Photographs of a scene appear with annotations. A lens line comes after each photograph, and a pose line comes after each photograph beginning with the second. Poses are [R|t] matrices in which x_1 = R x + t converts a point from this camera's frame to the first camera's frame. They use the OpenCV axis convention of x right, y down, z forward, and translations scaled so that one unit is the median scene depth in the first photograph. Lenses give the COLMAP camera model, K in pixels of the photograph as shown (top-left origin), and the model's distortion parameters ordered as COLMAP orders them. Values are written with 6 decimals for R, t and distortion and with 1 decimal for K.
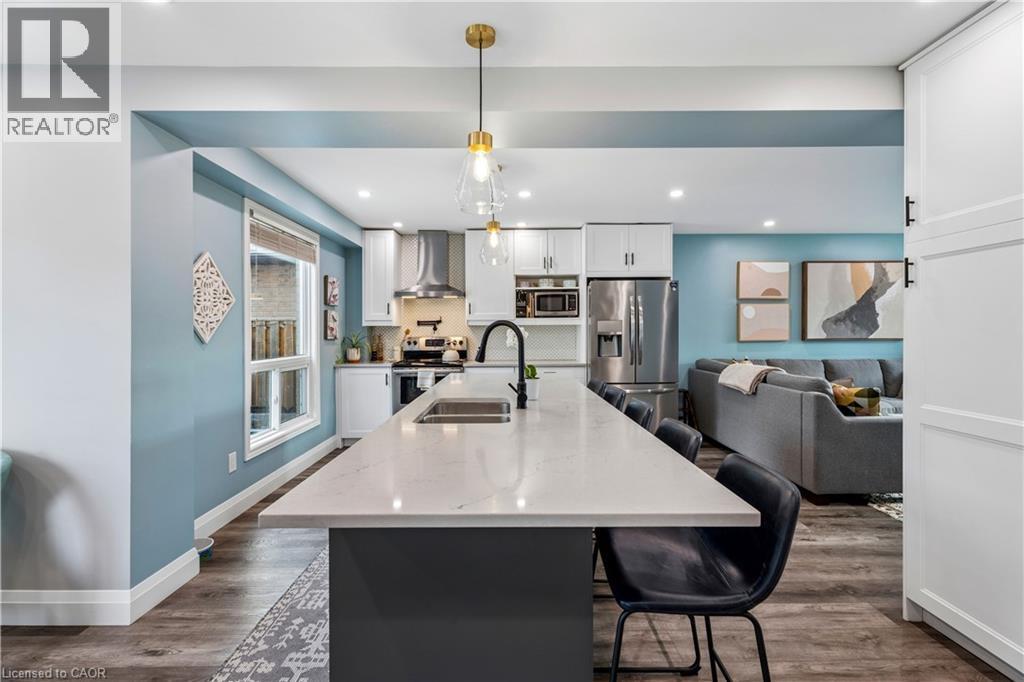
lens RADIAL K [[450.3, 0, 512.4], [0, 450.3, 332.0], [0, 0, 1]] dist [-0.000873, 0.000607]
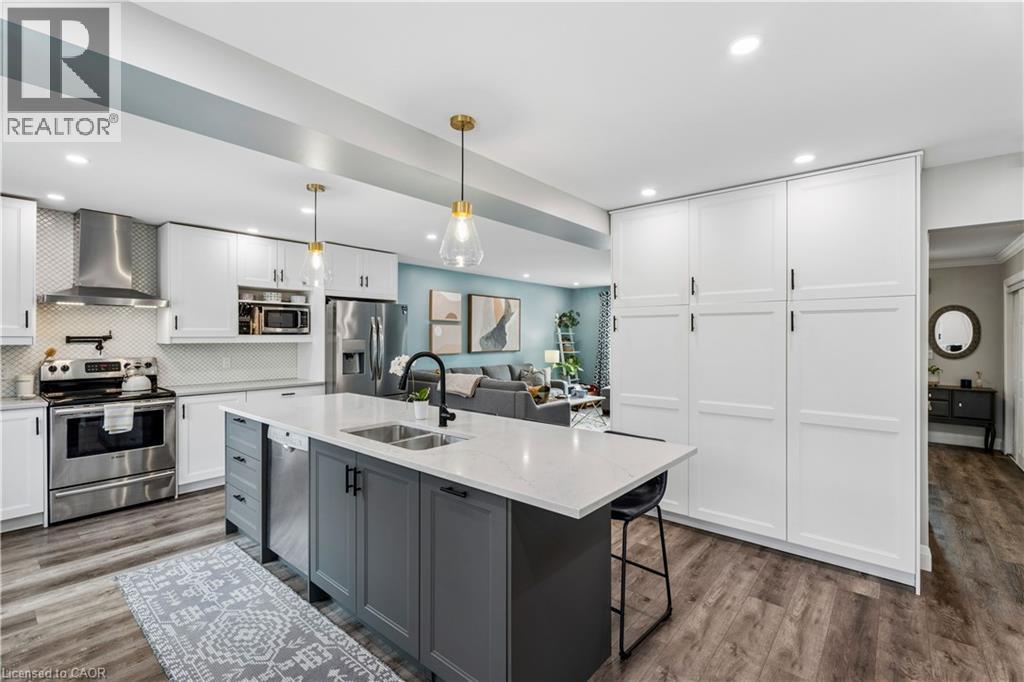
lens RADIAL K [[450.3, 0, 507.2], [0, 450.3, 335.4], [0, 0, 1]] dist [-0.000873, 0.000607]
pose [[0.658427, 0.008432, 0.752598, -0.317427], [-0.003205, 0.999960, -0.008399, -0.025132], [-0.752638, 0.003118, 0.658427, 0.037364]]
